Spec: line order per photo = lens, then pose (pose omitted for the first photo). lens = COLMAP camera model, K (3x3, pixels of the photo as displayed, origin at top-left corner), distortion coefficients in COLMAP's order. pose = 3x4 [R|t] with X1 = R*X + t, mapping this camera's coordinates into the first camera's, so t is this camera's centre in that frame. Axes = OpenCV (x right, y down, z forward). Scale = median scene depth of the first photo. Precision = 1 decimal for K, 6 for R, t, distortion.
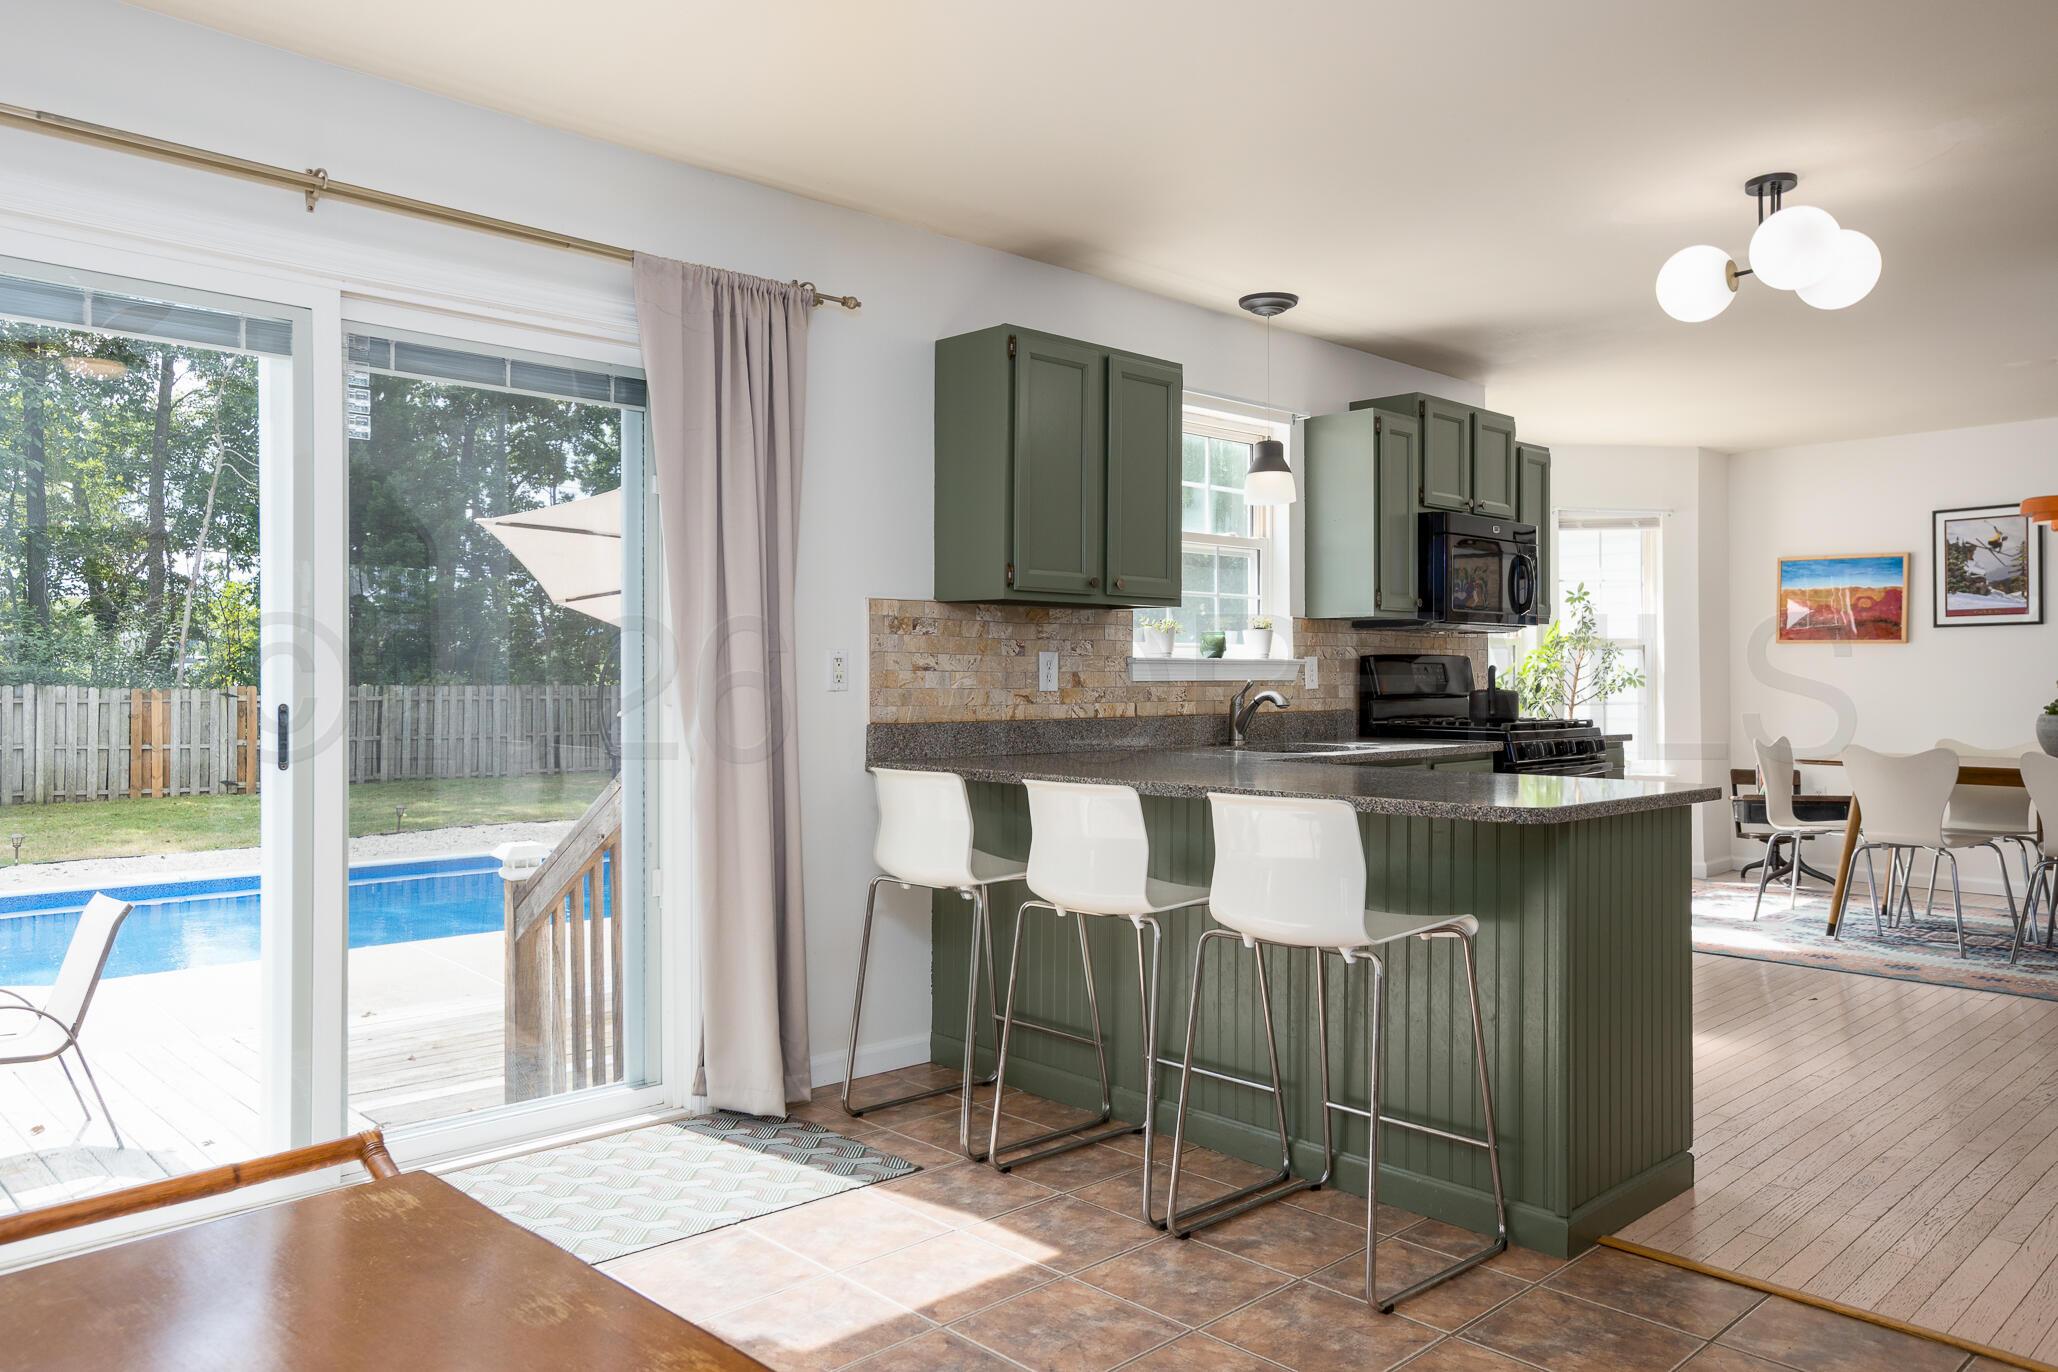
lens RADIAL K [[1420.4, 0, 1009.0], [0, 1420.4, 675.7], [0, 0, 1]] dist [0.021039, 0.003504]
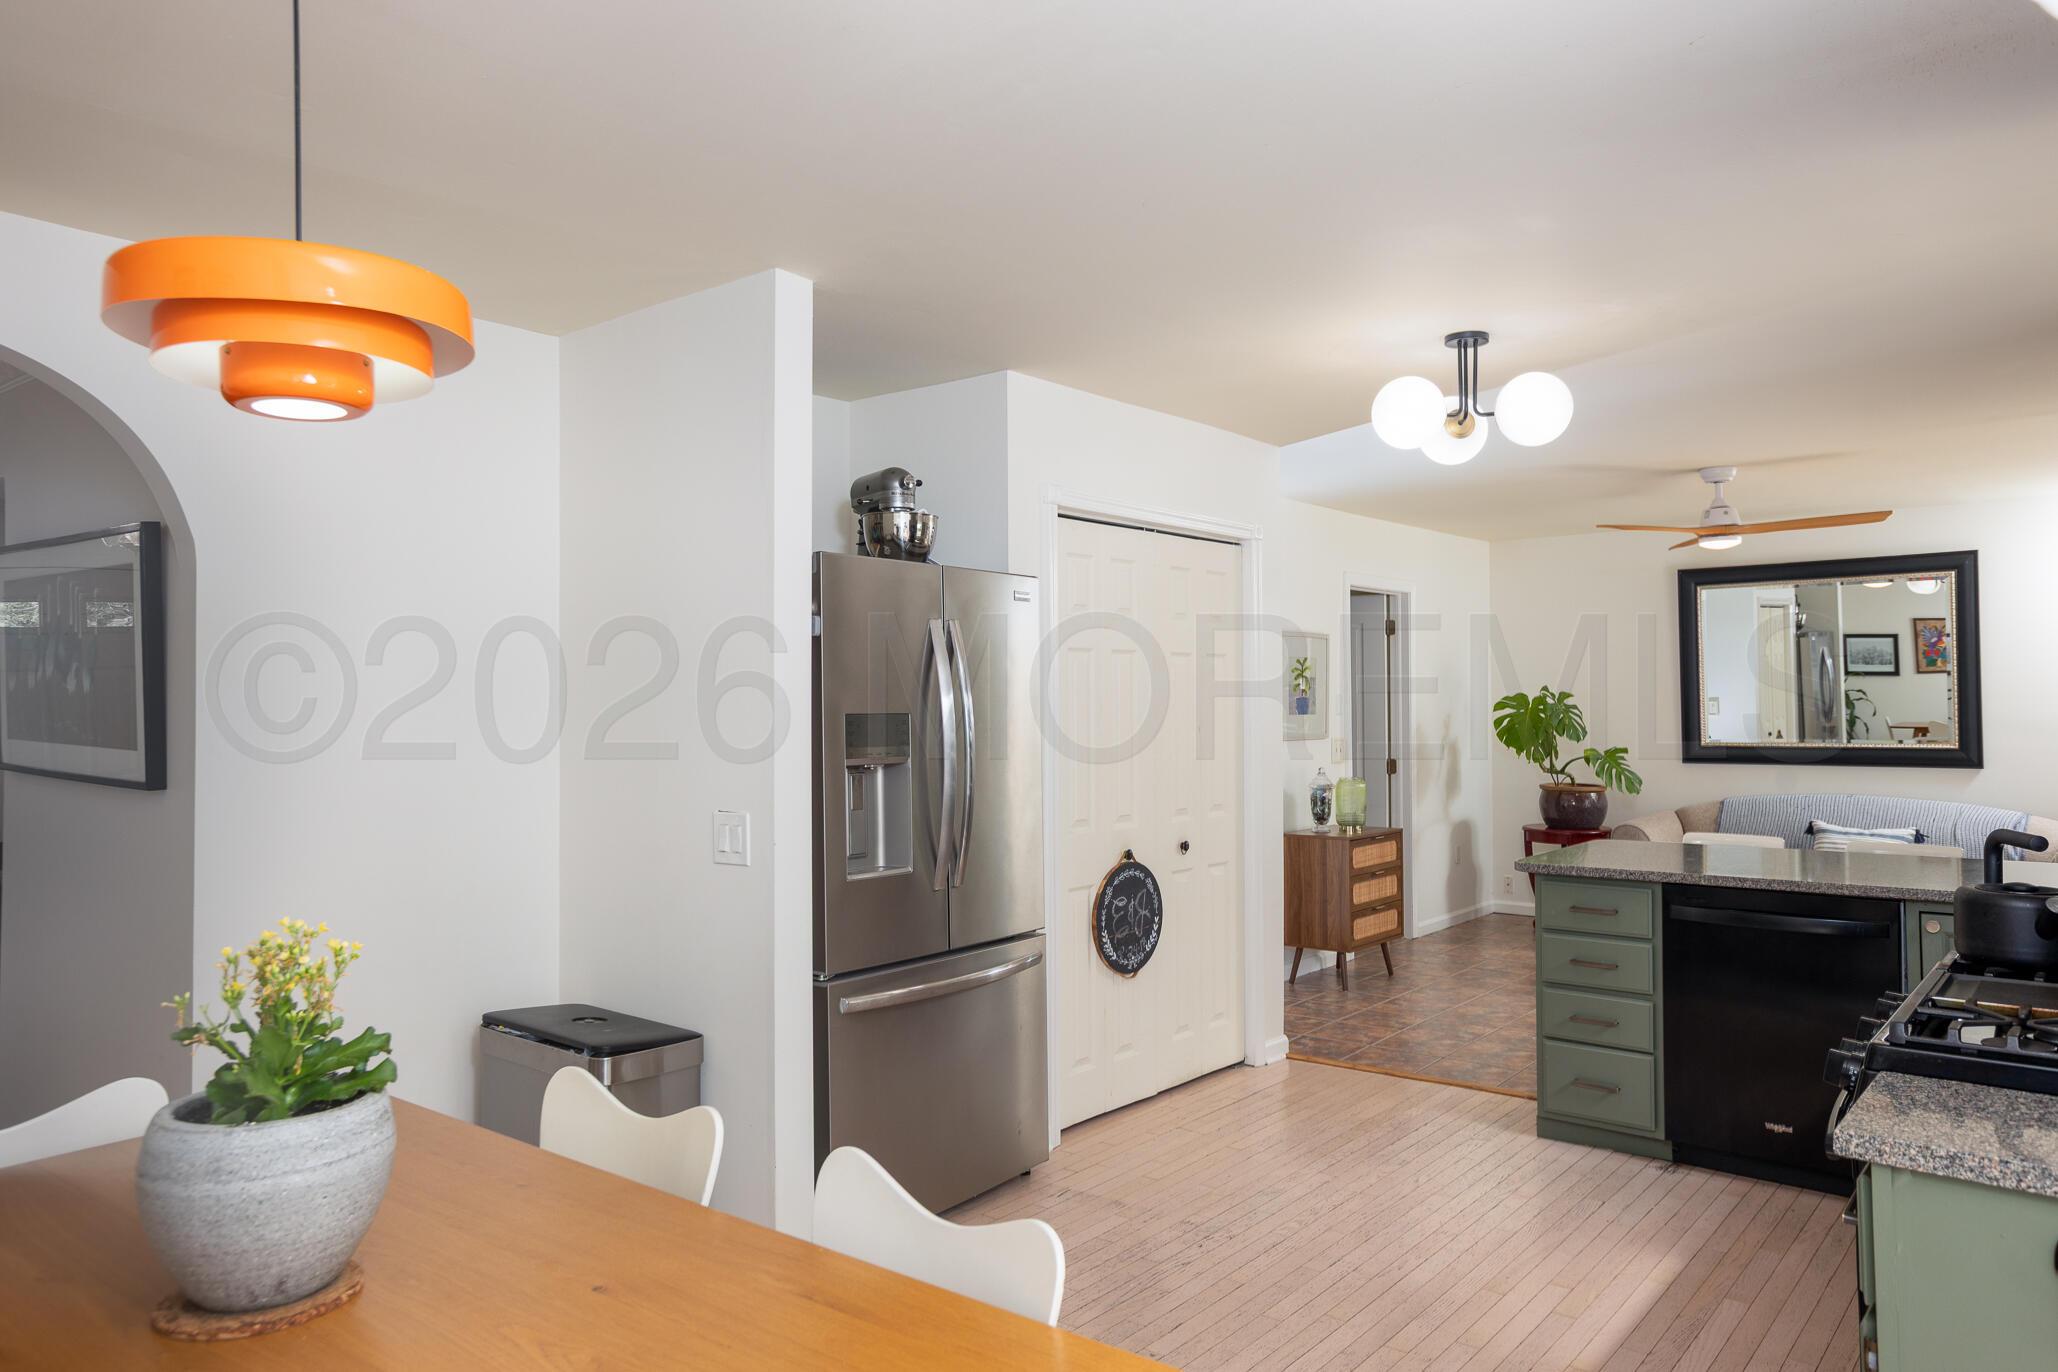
lens RADIAL K [[1420.4, 0, 1026.5], [0, 1420.4, 683.4], [0, 0, 1]] dist [0.021039, 0.003504]
pose [[-0.991114, 0.002448, -0.132993, 0.789864], [0.004694, 0.999851, -0.016583, -0.054232], [0.132932, -0.017060, -0.990978, 1.584279]]
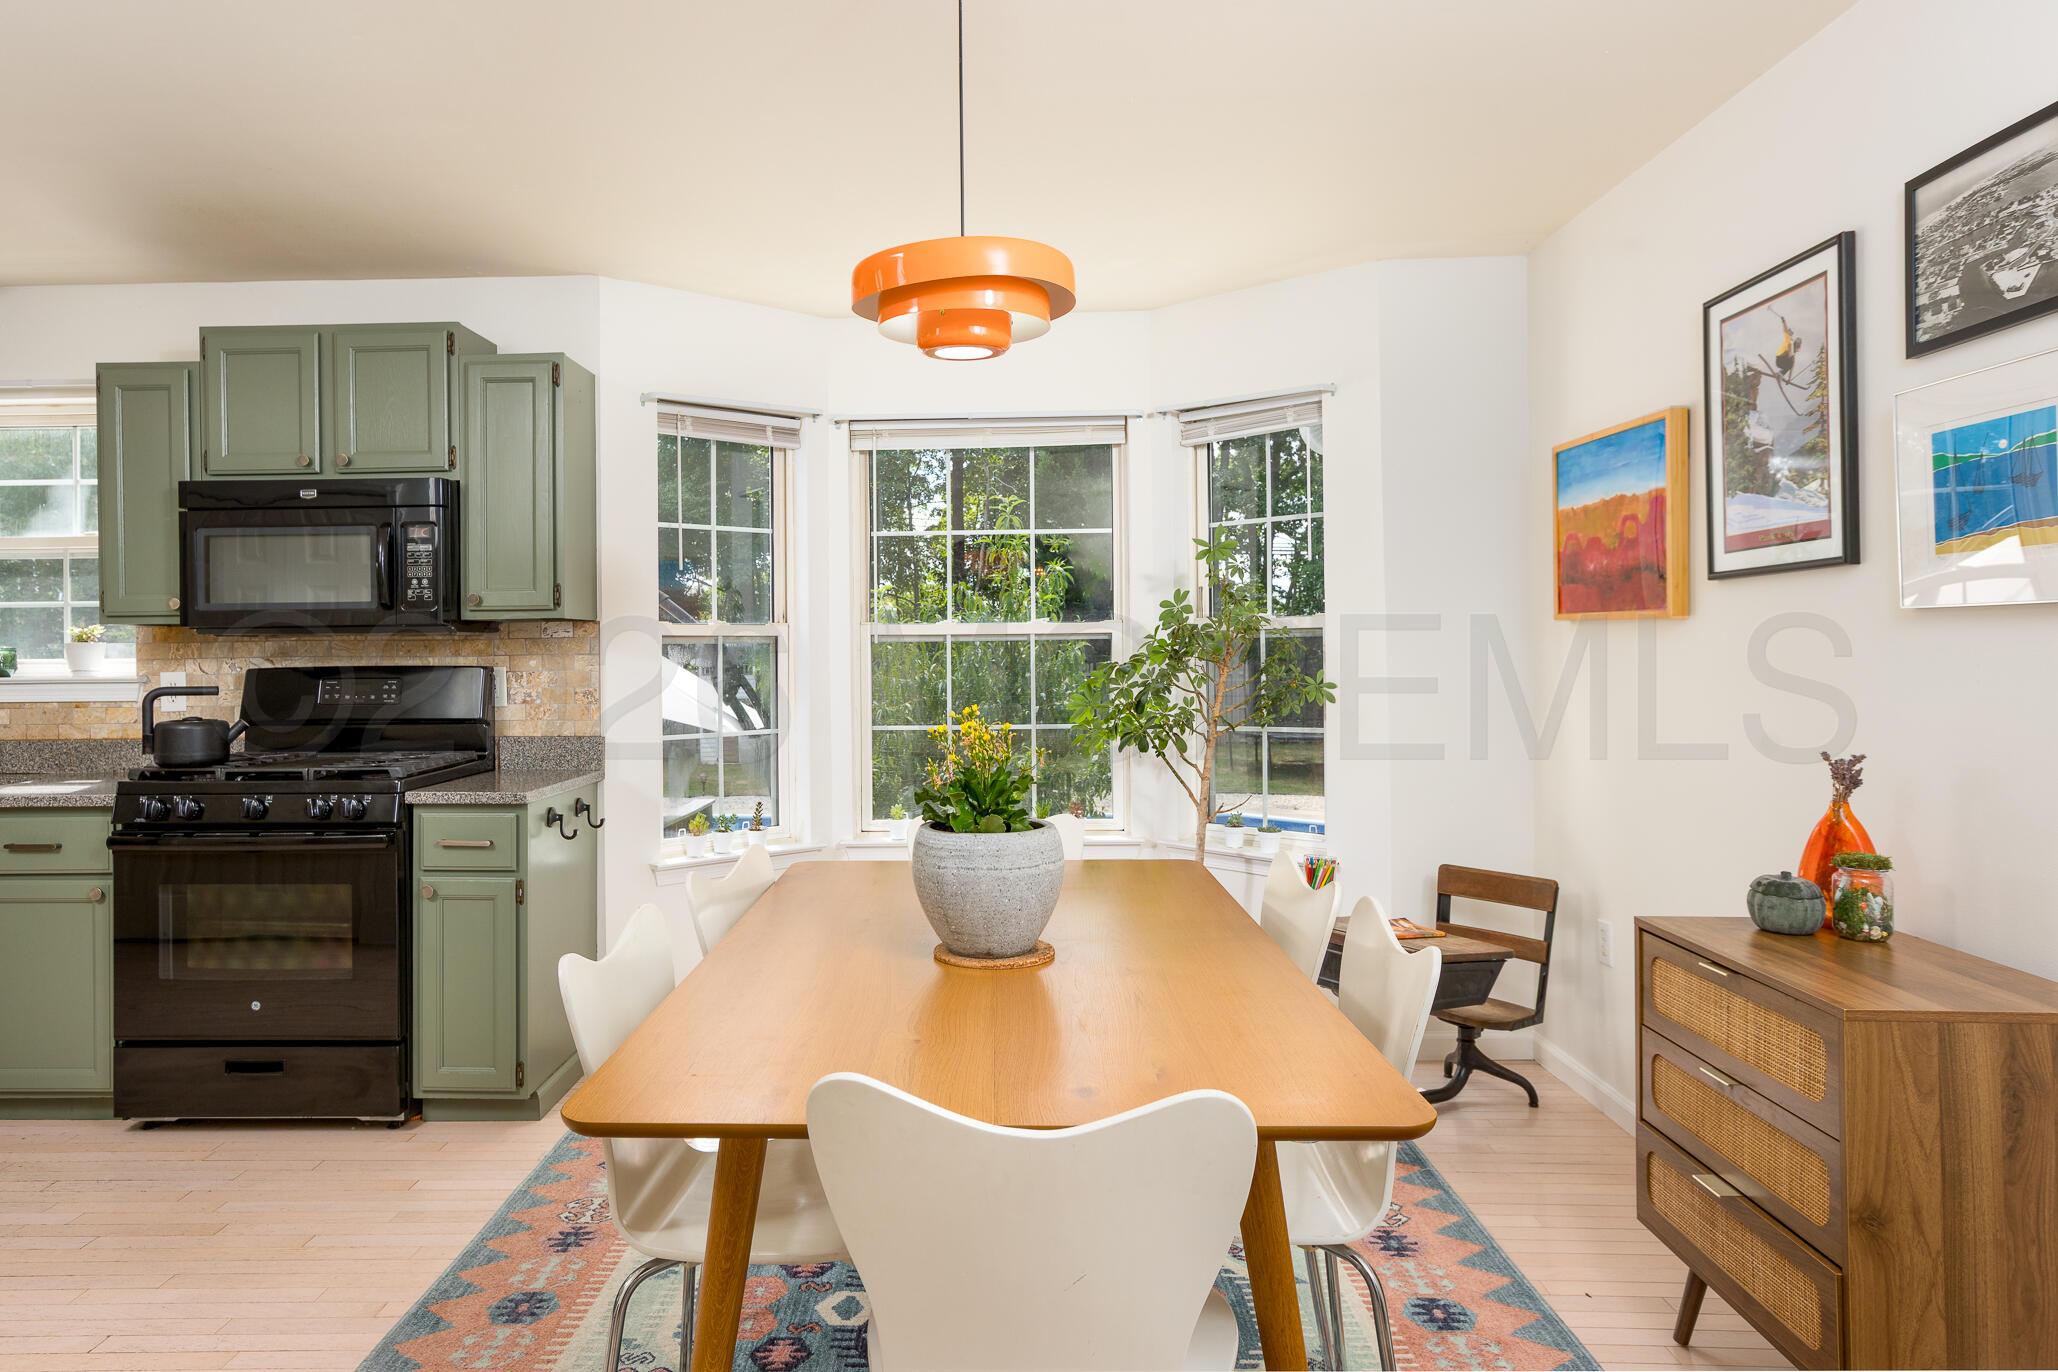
lens RADIAL K [[1275.4, 0, 962.7], [0, 1275.4, 648.3], [0, 0, 1]] dist [-0.022026, 0.020932]
pose [[0.697554, -0.007520, -0.716492, 1.213367], [0.010377, 0.999946, -0.000392, -0.025466], [0.716457, -0.007161, 0.697595, 0.937196]]
